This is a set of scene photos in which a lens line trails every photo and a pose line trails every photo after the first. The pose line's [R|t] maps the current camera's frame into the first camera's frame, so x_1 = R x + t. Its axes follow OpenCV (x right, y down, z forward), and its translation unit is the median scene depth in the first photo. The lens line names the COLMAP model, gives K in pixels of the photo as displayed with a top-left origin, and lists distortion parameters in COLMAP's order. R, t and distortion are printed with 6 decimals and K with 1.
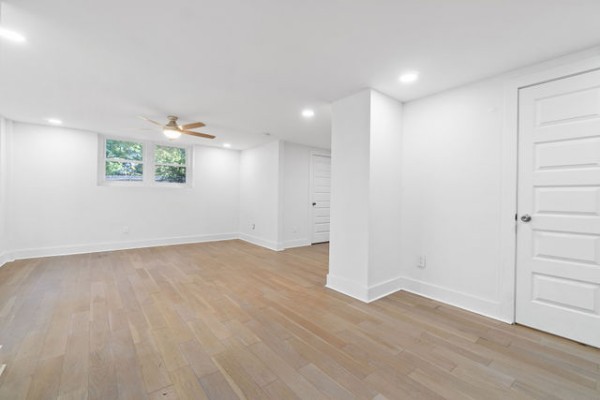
lens RADIAL K [[265.1, 0, 299.7], [0, 265.1, 197.7], [0, 0, 1]] dist [-0.001333, -0.000198]
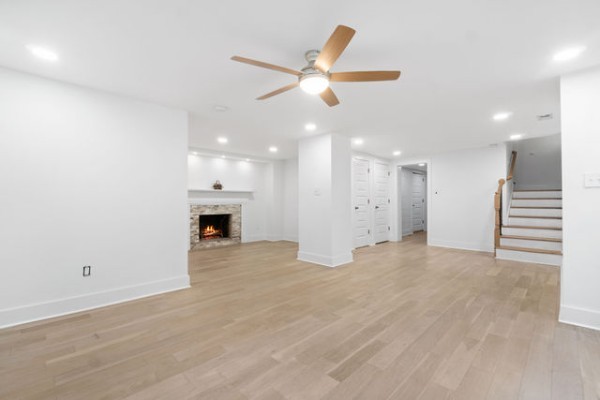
lens RADIAL K [[265.1, 0, 300.4], [0, 265.1, 199.7], [0, 0, 1]] dist [-0.001333, -0.000198]
pose [[-0.125963, -0.011360, 0.991970, -1.407649], [0.004575, 0.999917, 0.012032, -0.030164], [-0.992024, 0.006054, -0.125900, 1.537606]]
